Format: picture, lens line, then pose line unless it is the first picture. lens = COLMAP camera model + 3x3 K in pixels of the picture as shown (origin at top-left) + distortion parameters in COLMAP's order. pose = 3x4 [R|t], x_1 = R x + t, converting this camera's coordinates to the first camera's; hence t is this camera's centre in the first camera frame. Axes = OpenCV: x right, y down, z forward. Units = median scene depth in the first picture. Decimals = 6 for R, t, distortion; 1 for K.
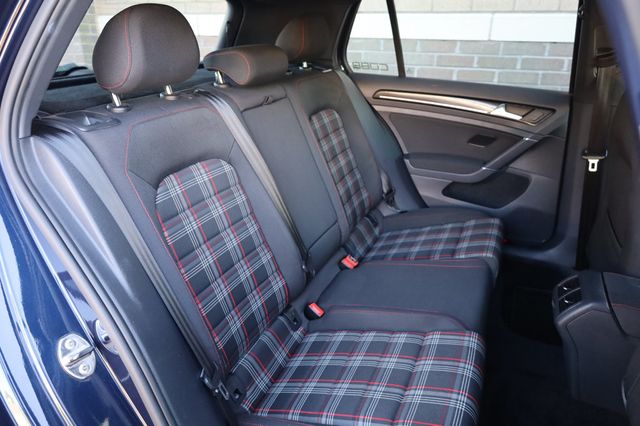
lens RADIAL K [[441.8, 0, 320.0], [0, 441.8, 213.0], [0, 0, 1]] dist [-0.000347, 0.000001]
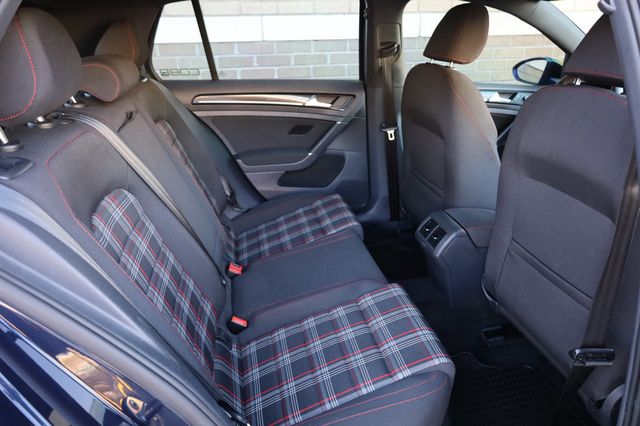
lens RADIAL K [[441.8, 0, 320.0], [0, 441.8, 213.0], [0, 0, 1]] dist [-0.000347, 0.000001]
pose [[0.817828, -0.244021, 0.521163, -0.234265], [0.247364, 0.966774, 0.064494, -0.023232], [-0.519585, 0.076172, 0.851017, 0.047452]]
